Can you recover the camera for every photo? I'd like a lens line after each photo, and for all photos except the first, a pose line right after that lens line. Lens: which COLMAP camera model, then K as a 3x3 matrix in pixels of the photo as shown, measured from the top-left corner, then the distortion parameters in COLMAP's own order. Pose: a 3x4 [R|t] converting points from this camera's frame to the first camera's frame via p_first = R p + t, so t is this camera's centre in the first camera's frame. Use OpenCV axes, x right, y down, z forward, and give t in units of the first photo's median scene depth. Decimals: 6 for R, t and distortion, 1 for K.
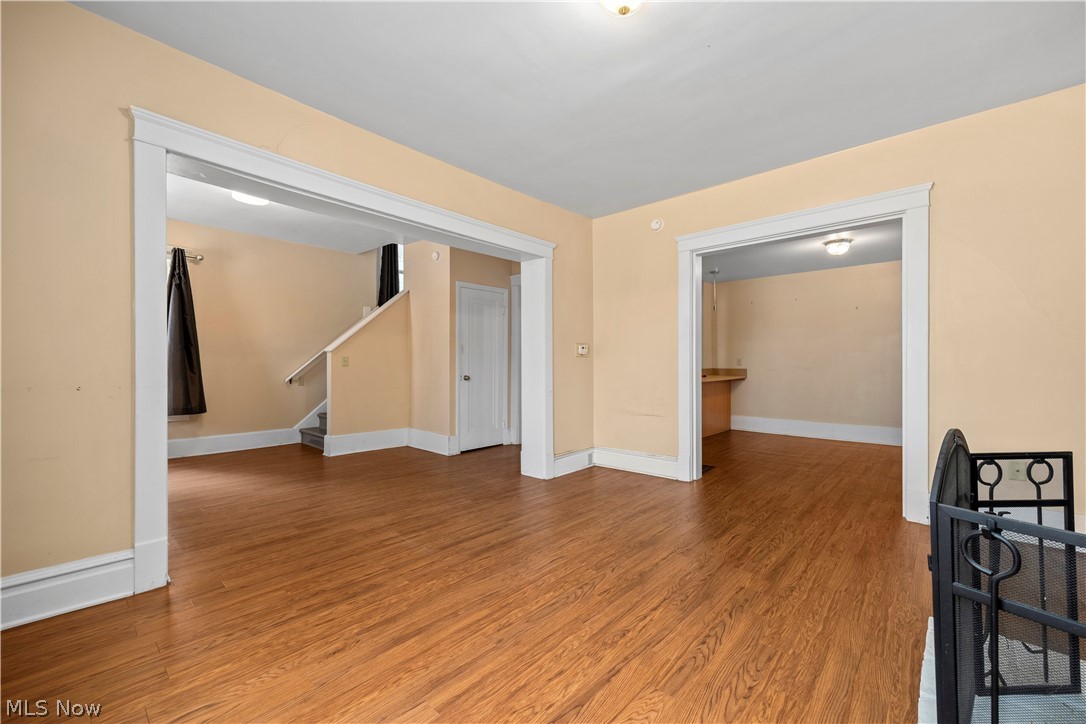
lens RADIAL K [[439.5, 0, 528.7], [0, 439.5, 364.3], [0, 0, 1]] dist [0.001002, 0.000133]
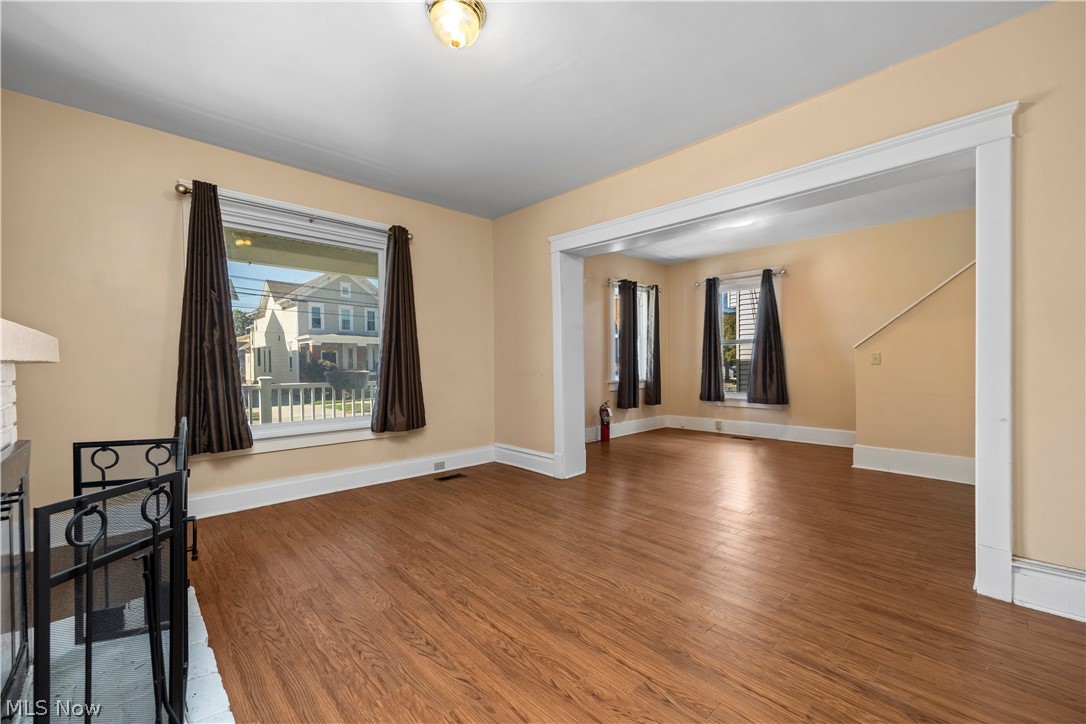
lens RADIAL K [[433.7, 0, 545.8], [0, 433.7, 359.3], [0, 0, 1]] dist [0.001642, 0.000081]
pose [[-0.045090, -0.007851, -0.998952, 1.198325], [0.002194, 0.999966, -0.007958, -0.003255], [0.998981, -0.002551, -0.045071, 1.144473]]
